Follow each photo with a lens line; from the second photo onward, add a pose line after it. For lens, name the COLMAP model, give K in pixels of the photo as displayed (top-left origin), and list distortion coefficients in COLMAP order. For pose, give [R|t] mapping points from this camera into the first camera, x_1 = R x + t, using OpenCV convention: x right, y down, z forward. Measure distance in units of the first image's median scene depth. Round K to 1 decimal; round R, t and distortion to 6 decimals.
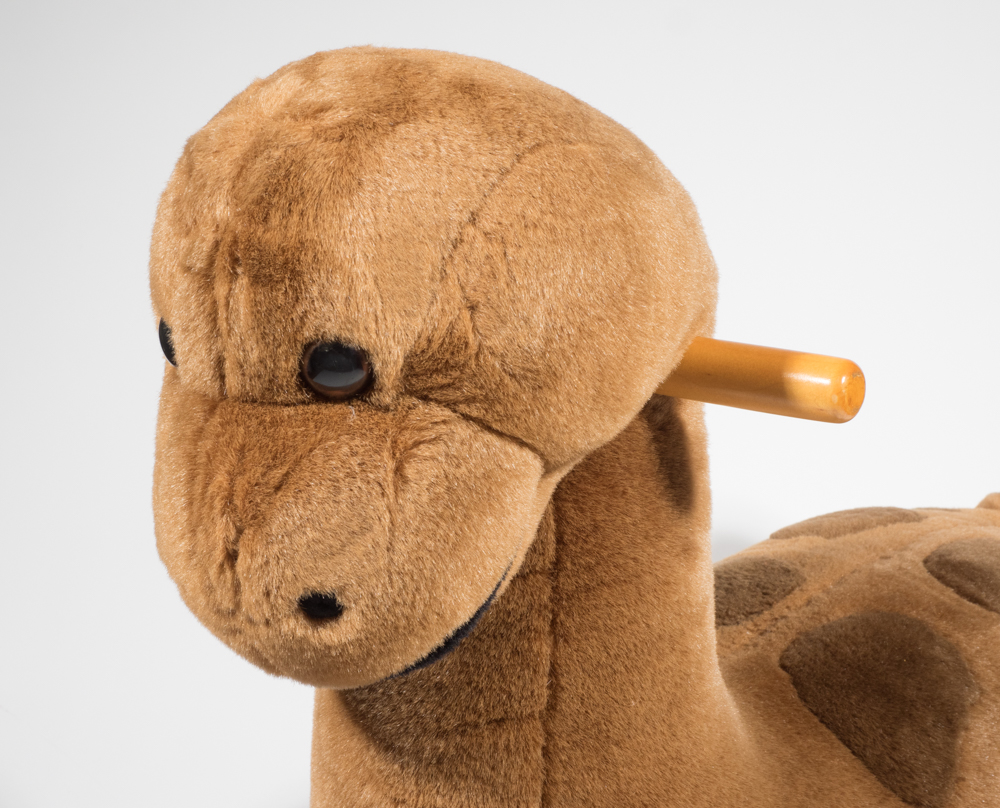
lens RADIAL K [[1820.9, 0, 500.0], [0, 1820.9, 404.0], [0, 0, 1]] dist [0.023020, -0.064156]
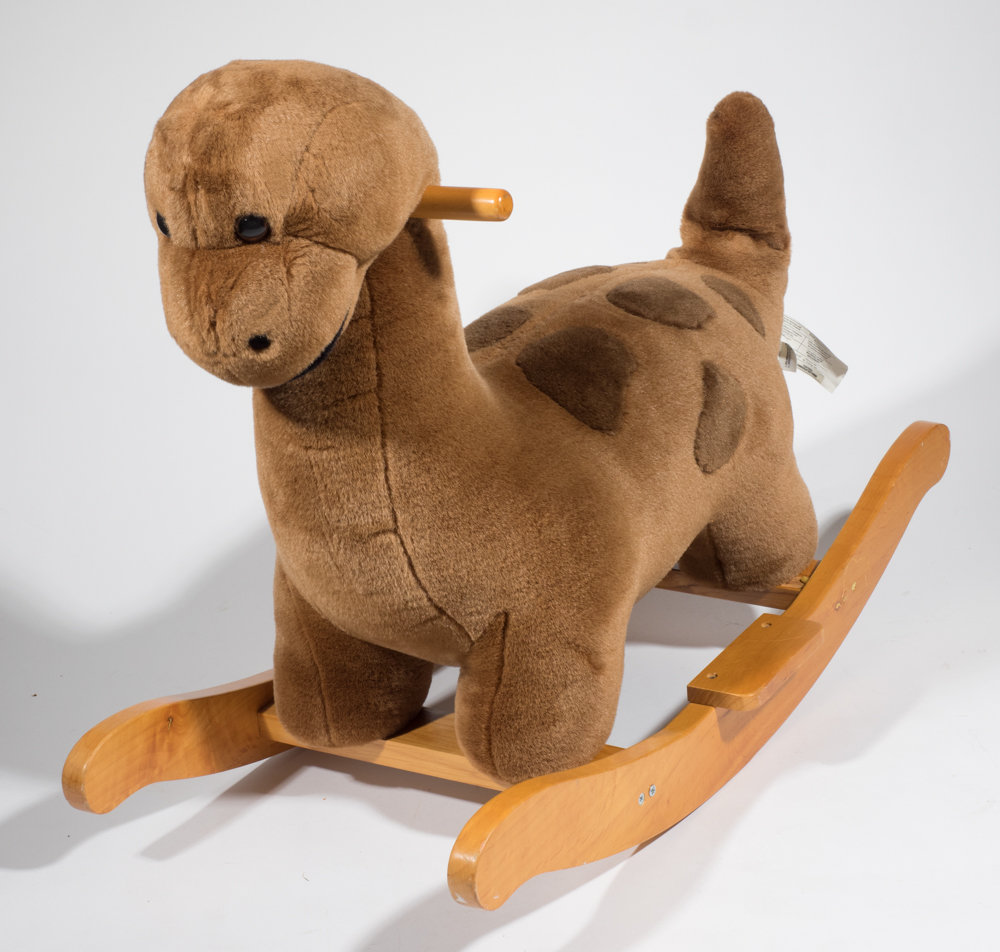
lens RADIAL K [[2097.1, 0, 499.3], [0, 2097.1, 431.6], [0, 0, 1]] dist [-0.008174, -0.136192]
pose [[0.988567, -0.136392, 0.064284, 0.004360], [0.129074, 0.985865, 0.106814, -0.008673], [-0.077944, -0.097295, 0.992199, -1.392249]]
